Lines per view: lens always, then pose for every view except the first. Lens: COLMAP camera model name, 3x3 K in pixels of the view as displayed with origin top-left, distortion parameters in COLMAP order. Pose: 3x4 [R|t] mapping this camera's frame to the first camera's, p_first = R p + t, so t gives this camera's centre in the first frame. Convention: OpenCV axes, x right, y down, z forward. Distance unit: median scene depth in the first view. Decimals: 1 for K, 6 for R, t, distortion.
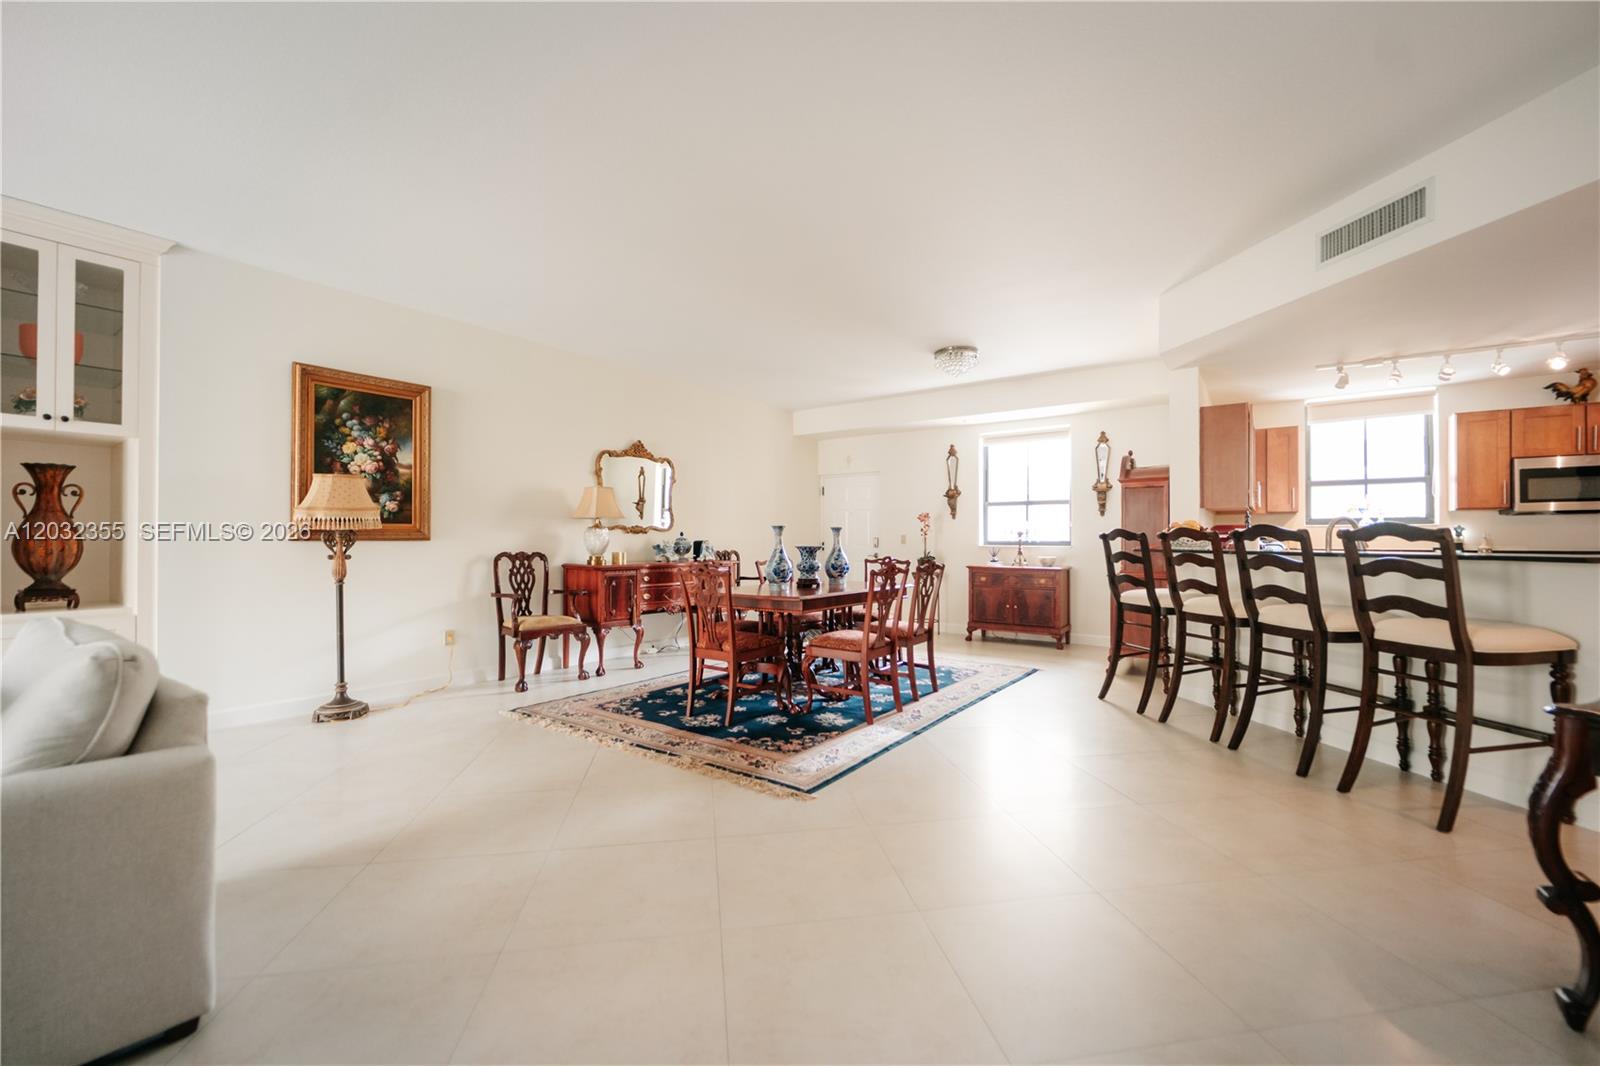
lens RADIAL K [[651.5, 0, 806.0], [0, 651.5, 535.4], [0, 0, 1]] dist [-0.001295, -0.000106]
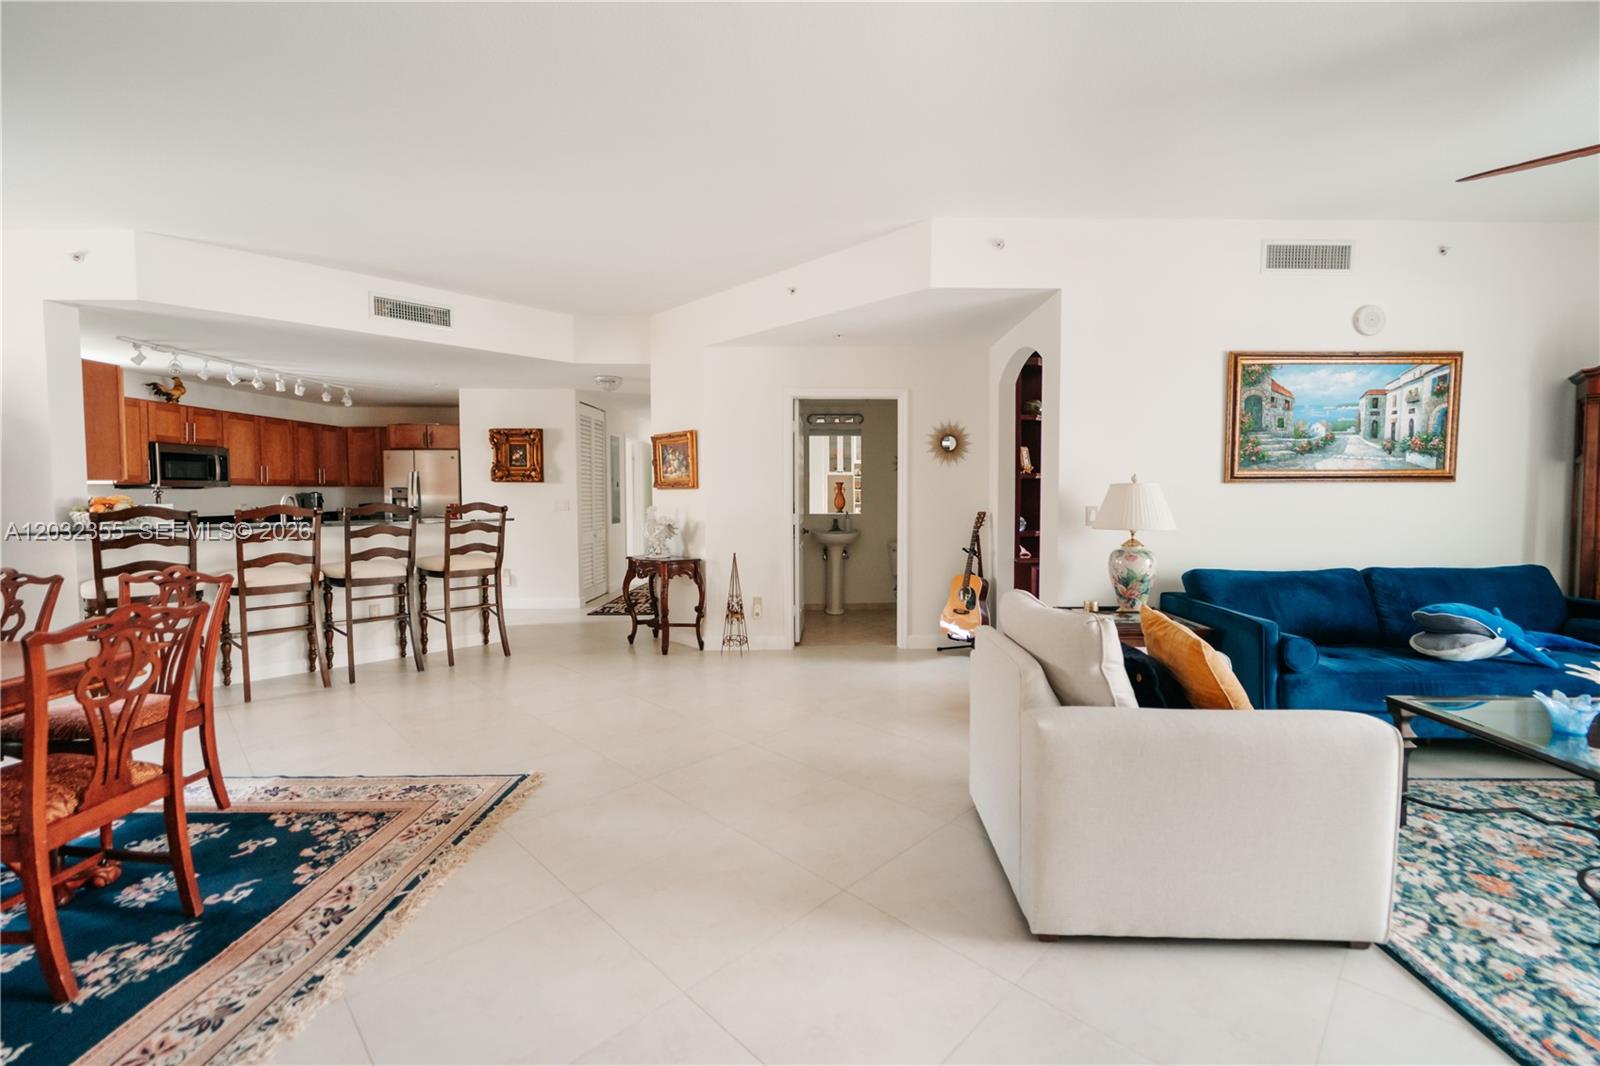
lens RADIAL K [[668.6, 0, 826.9], [0, 668.6, 526.5], [0, 0, 1]] dist [-0.000348, -0.000141]
pose [[-0.591975, -0.038115, 0.805054, -0.684091], [-0.002627, 0.998967, 0.045364, -0.023158], [-0.805952, 0.024739, -0.591464, 0.772004]]
